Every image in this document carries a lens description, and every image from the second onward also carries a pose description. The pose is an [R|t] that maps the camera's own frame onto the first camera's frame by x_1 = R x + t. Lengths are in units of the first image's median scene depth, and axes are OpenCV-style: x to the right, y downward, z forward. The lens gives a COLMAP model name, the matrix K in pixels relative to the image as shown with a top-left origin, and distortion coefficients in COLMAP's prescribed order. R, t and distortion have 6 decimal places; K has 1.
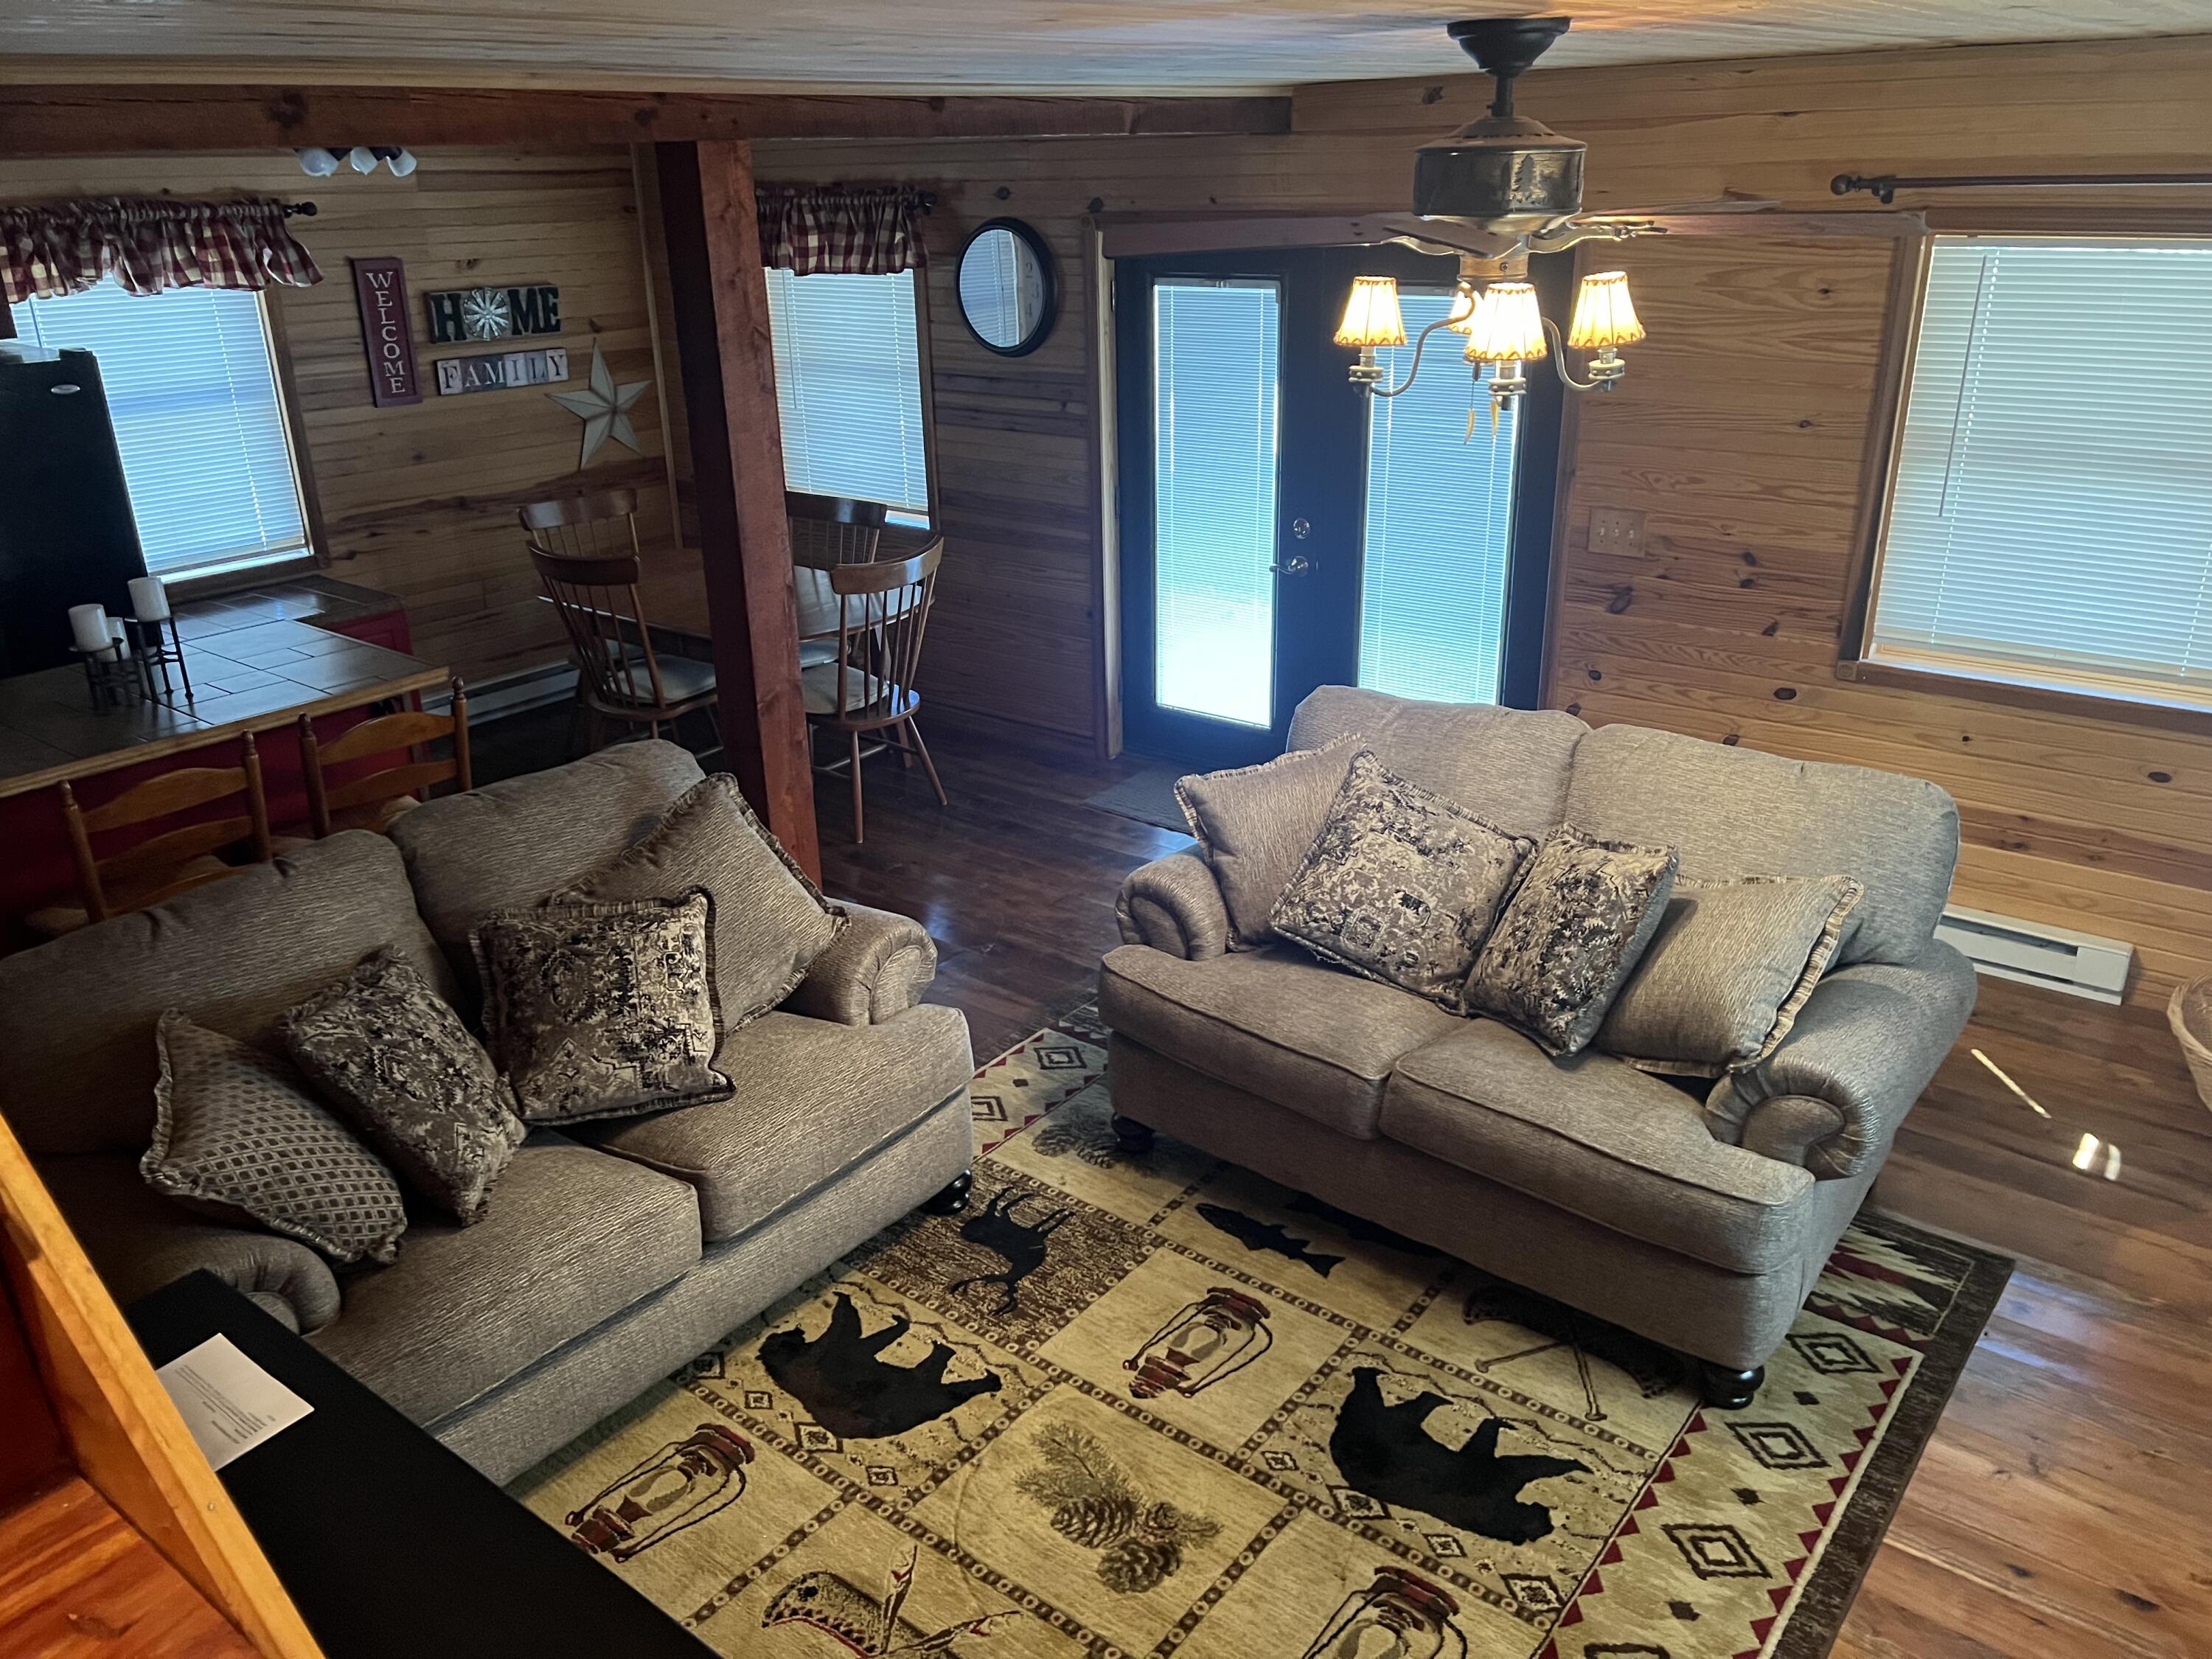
lens RADIAL K [[1659.0, 0, 1106.0], [0, 1659.0, 829.5], [0, 0, 1]] dist [0.005292, 0.001255]
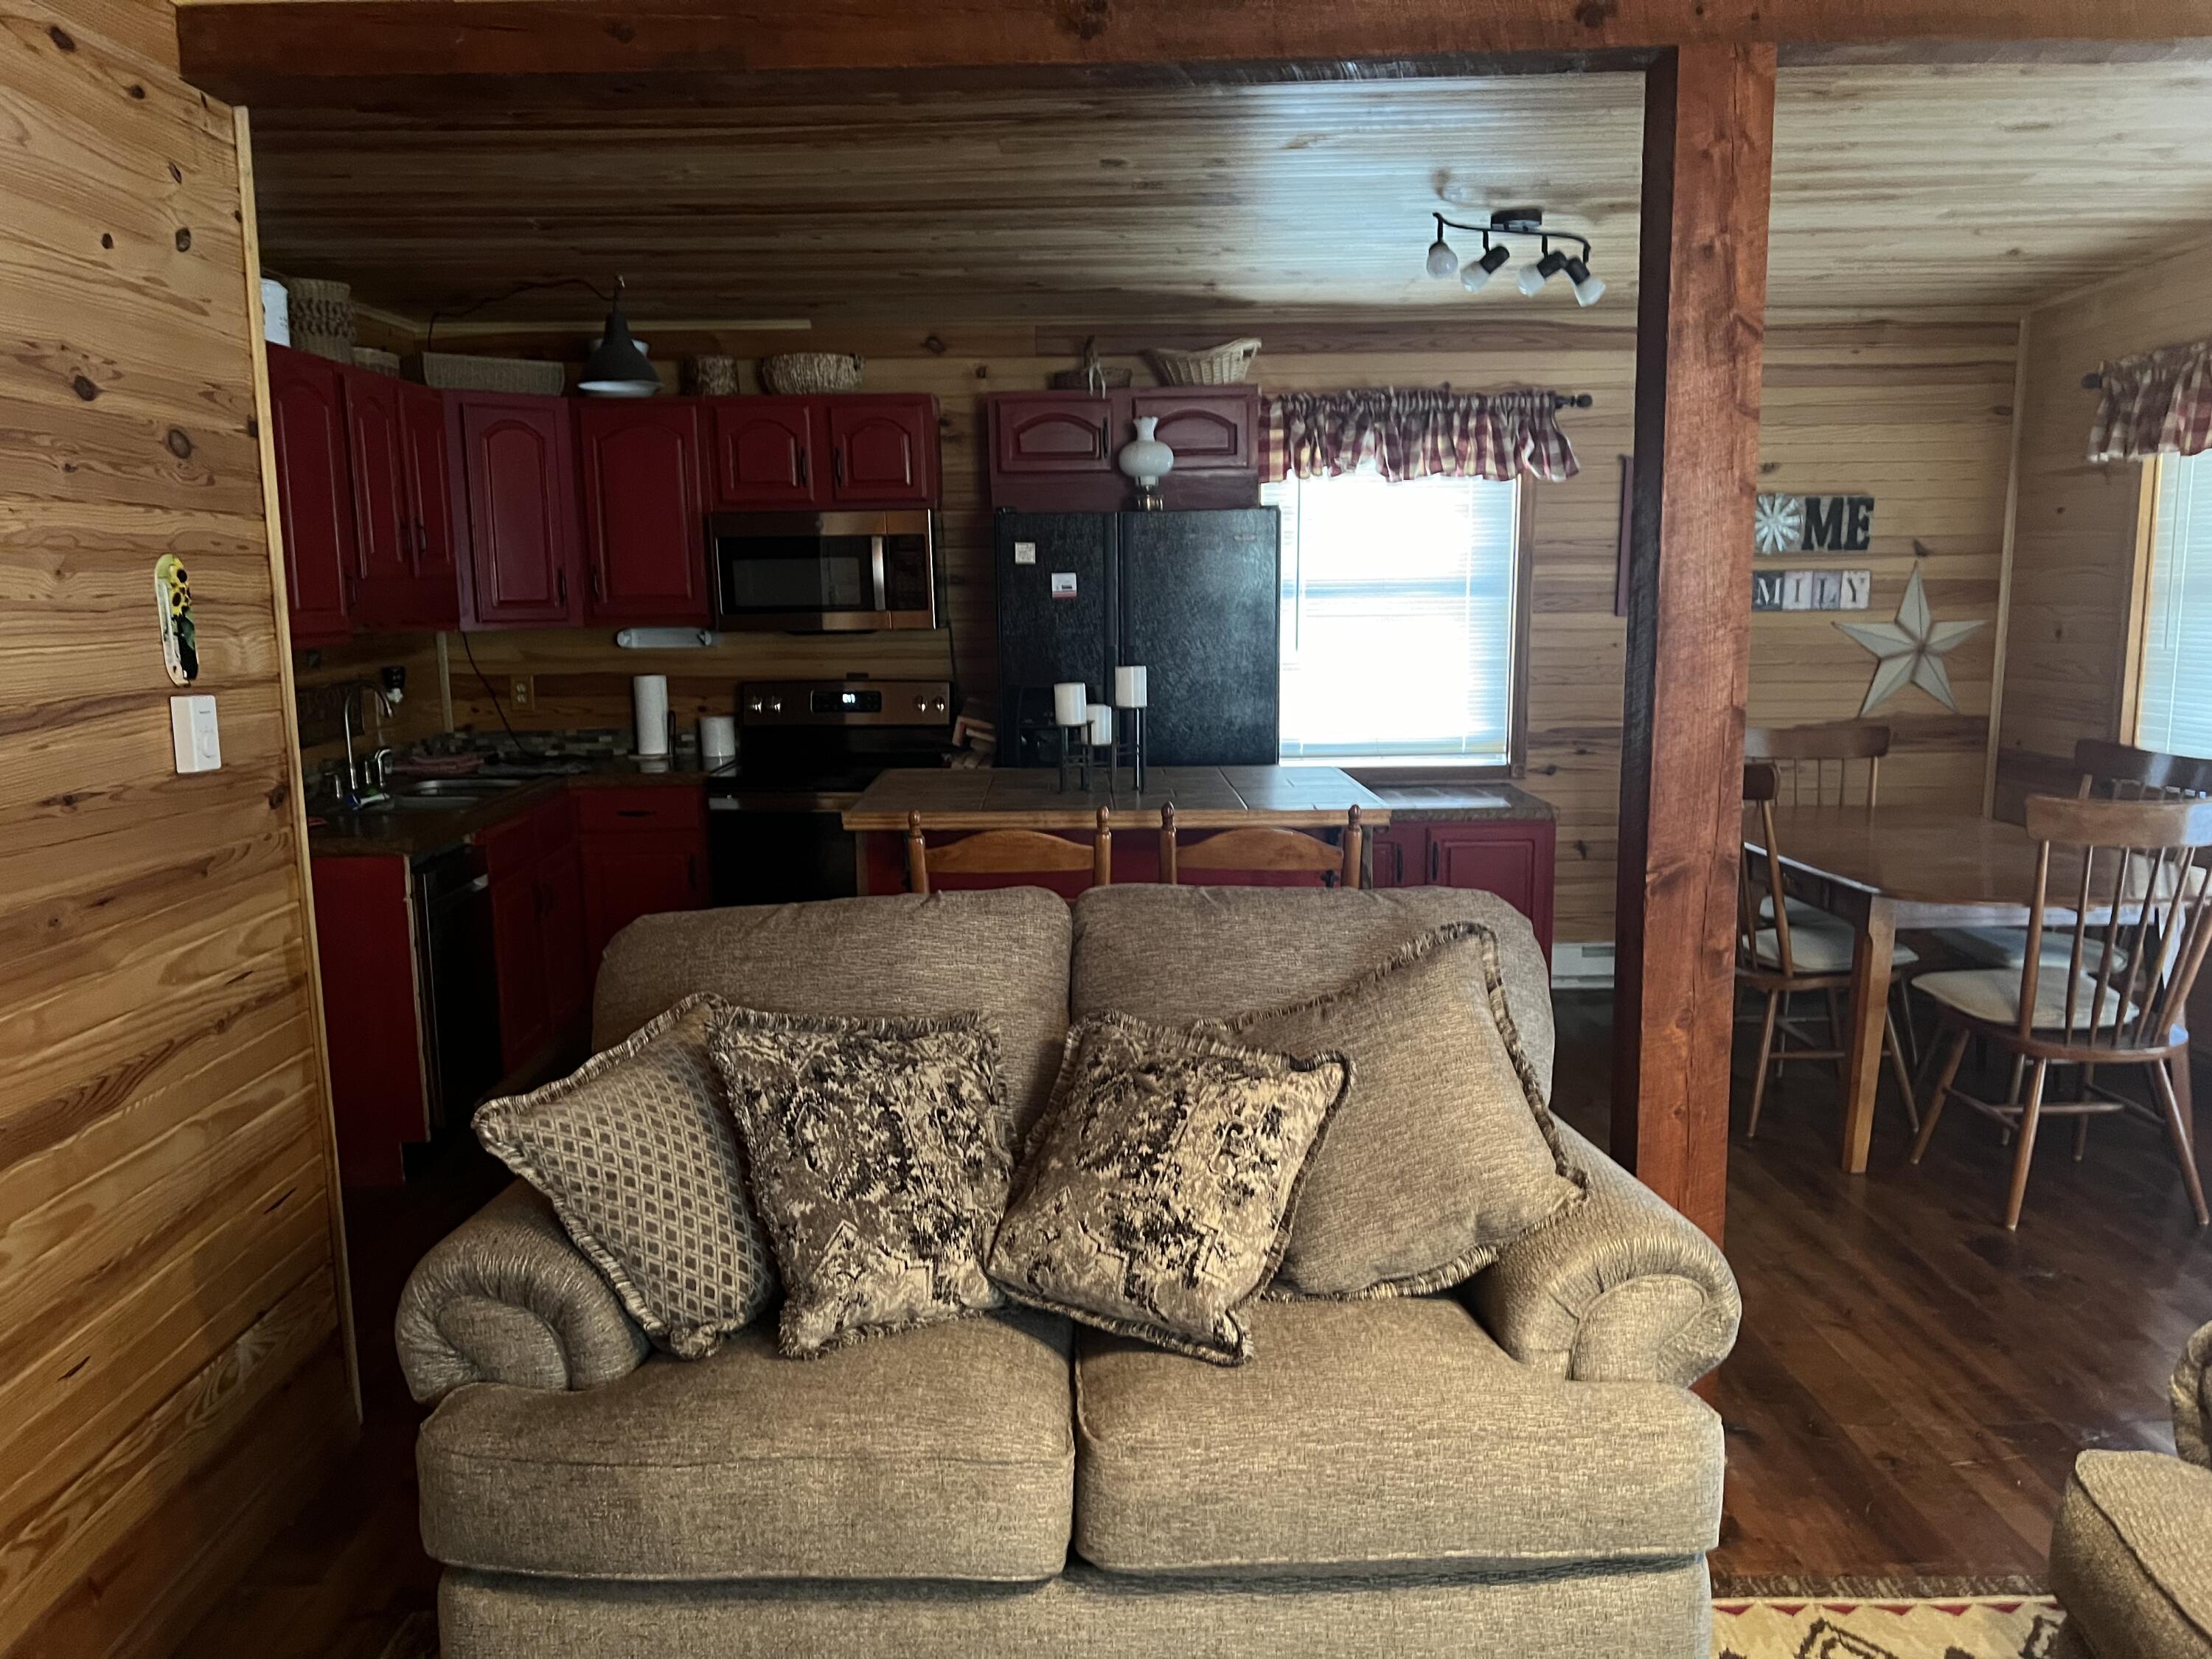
lens RADIAL K [[1648.3, 0, 1099.7], [0, 1648.3, 842.3], [0, 0, 1]] dist [0.081602, -0.091013]
pose [[0.622073, 0.129410, -0.772190, 0.117124], [-0.294437, 0.952518, -0.077567, 0.019931], [0.725487, 0.275614, 0.630639, 0.288702]]
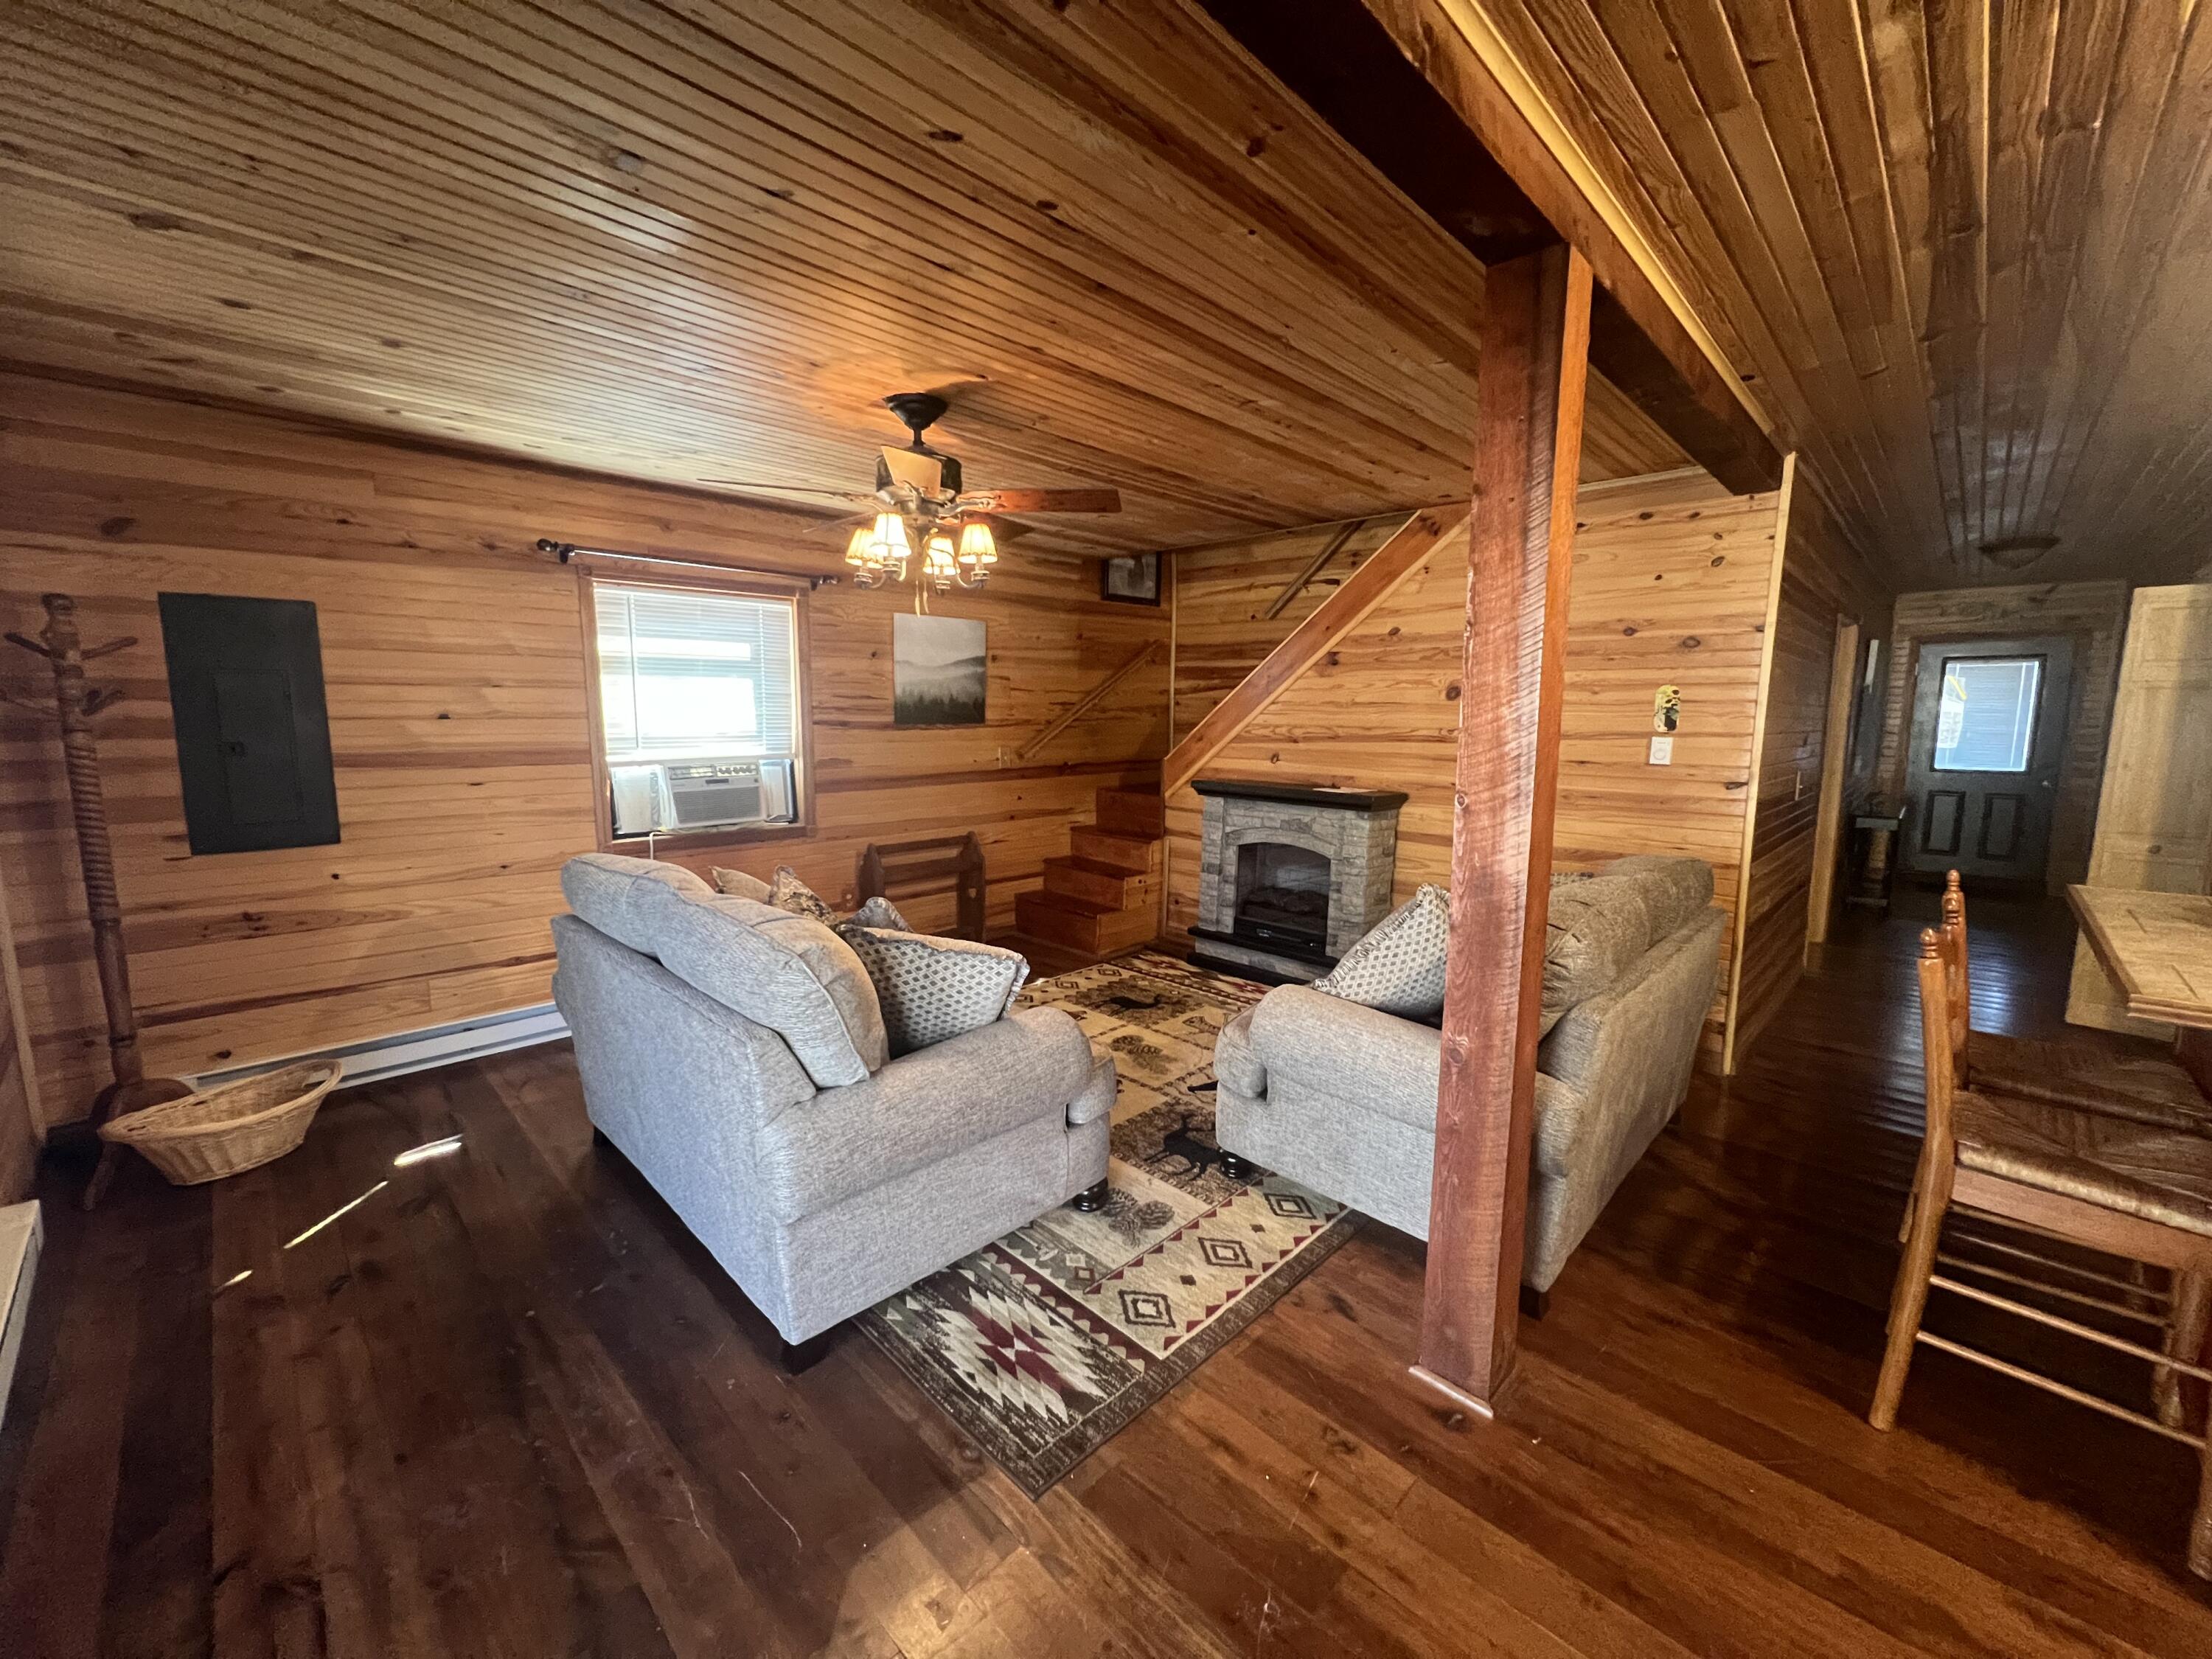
lens RADIAL K [[872.9, 0, 1106.0], [0, 872.9, 829.5], [0, 0, 1]] dist [-0.009107, -0.000101]
pose [[-0.994432, -0.004771, 0.105271, -0.041623], [0.048257, 0.867459, 0.495163, -0.248381], [-0.093681, 0.497486, -0.862399, 0.974784]]
